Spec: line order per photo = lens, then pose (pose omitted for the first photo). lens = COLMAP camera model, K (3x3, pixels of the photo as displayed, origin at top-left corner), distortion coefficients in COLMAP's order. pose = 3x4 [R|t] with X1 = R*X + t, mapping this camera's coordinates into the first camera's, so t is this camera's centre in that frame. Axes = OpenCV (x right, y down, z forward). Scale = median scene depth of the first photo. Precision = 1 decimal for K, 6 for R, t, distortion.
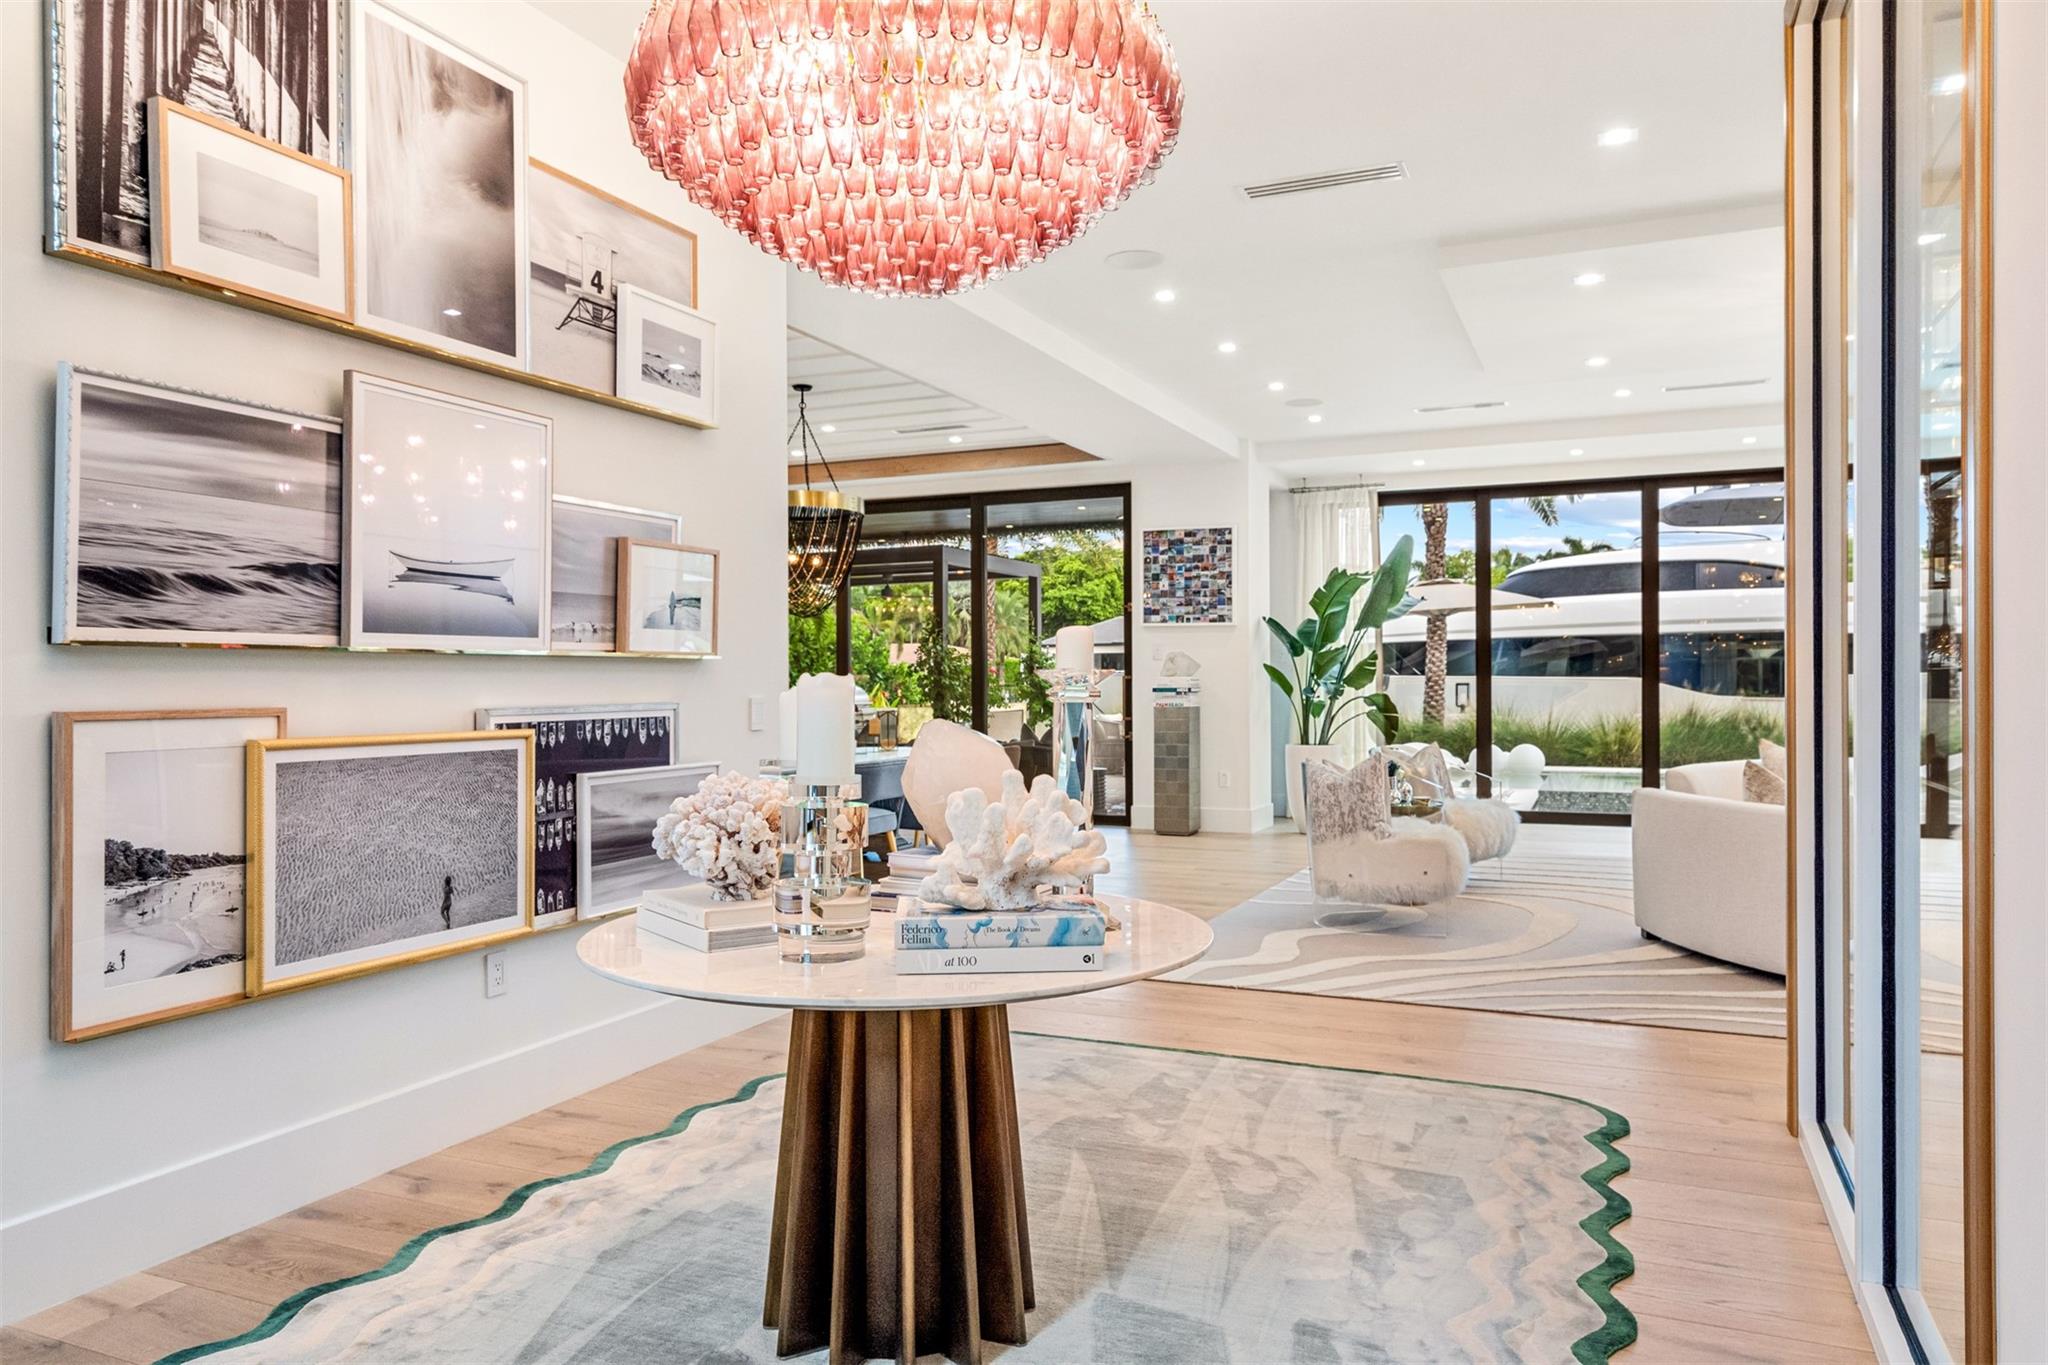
lens RADIAL K [[1361.9, 0, 1024.0], [0, 1361.9, 682.5], [0, 0, 1]] dist [0.003344, 0.002192]
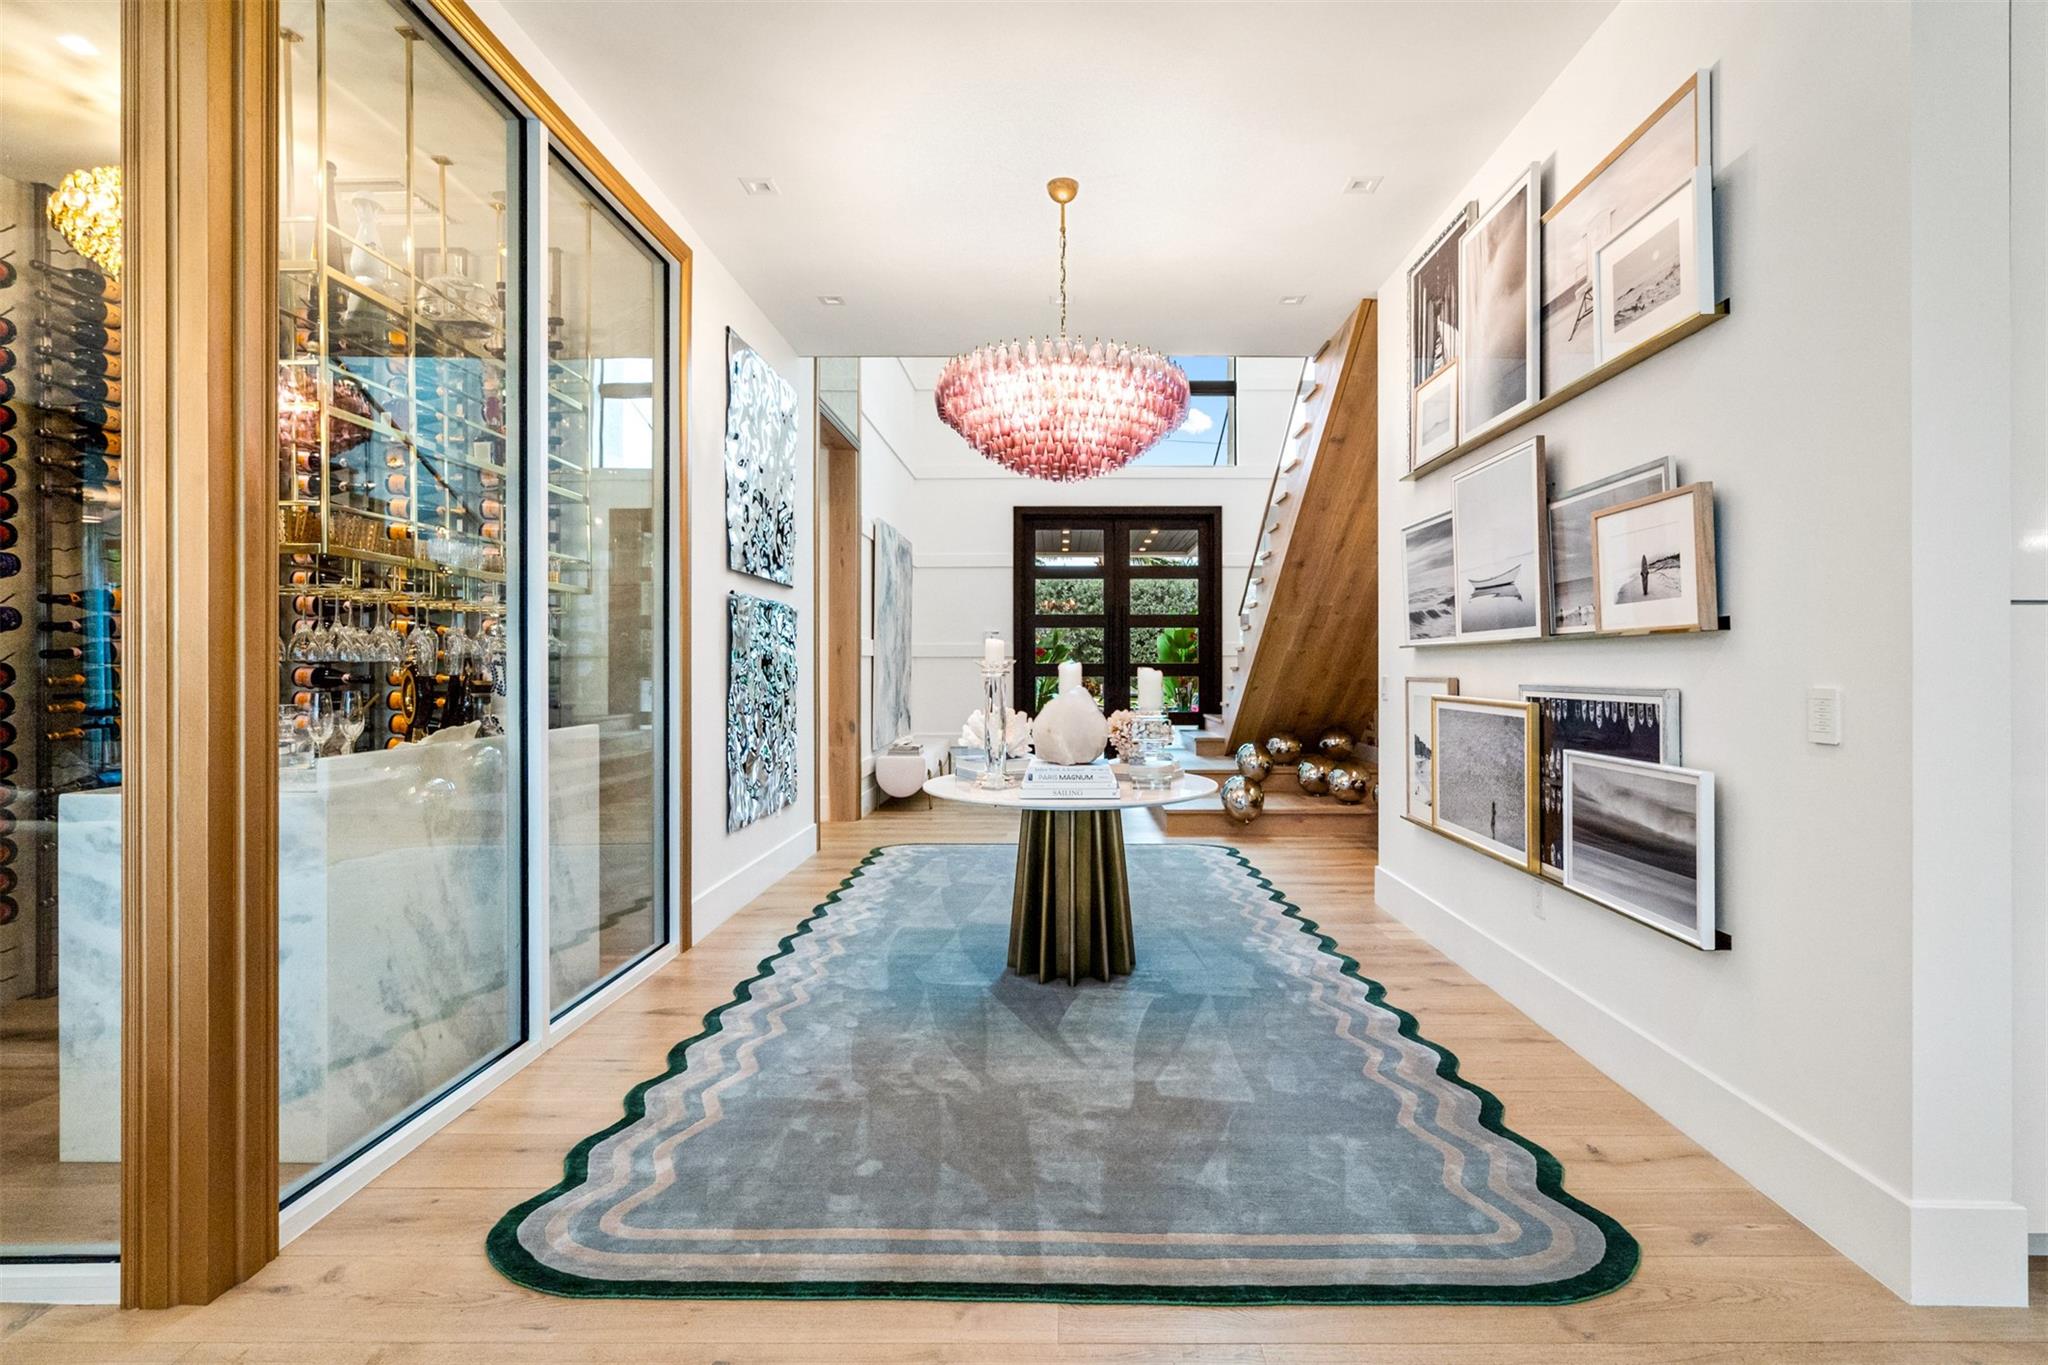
lens RADIAL K [[953.4, 0, 1058.4], [0, 953.4, 665.6], [0, 0, 1]] dist [-0.000262, 0.000170]
pose [[-0.916605, 0.005826, -0.399751, 0.319833], [0.005841, 0.999982, 0.001180, -0.001695], [0.399751, -0.001253, -0.916623, 1.447519]]
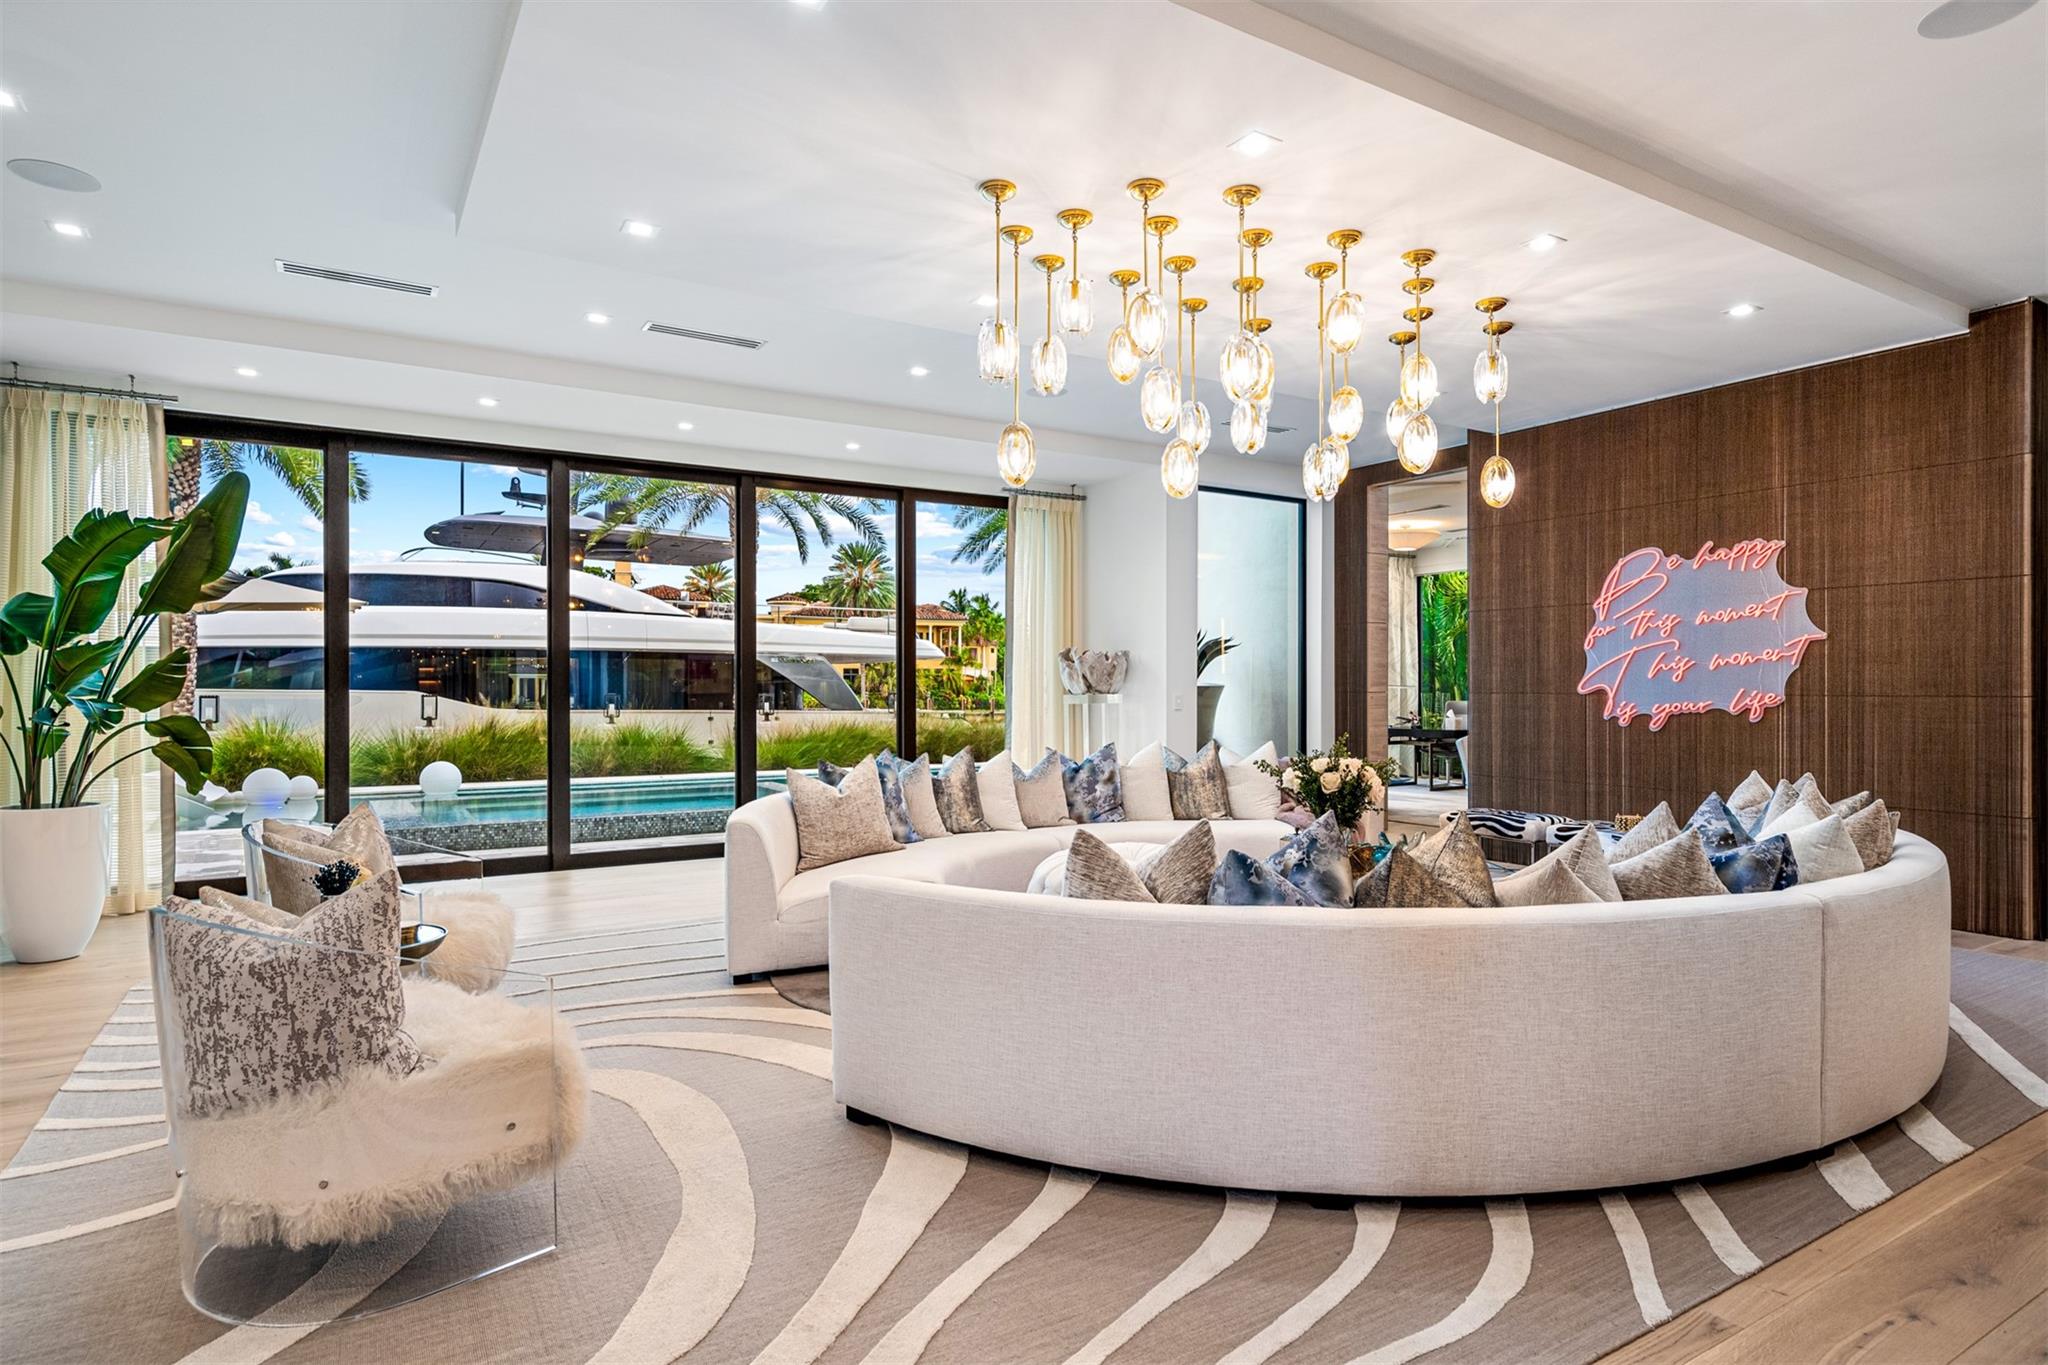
lens RADIAL K [[1127.8, 0, 1024.0], [0, 1127.8, 682.5], [0, 0, 1]] dist [0.003345, 0.001467]
pose [[0.561517, 0.009170, 0.827414, 0.119203], [-0.001888, 0.999950, -0.009801, -0.008766], [-0.827463, 0.003942, 0.561506, 0.996484]]
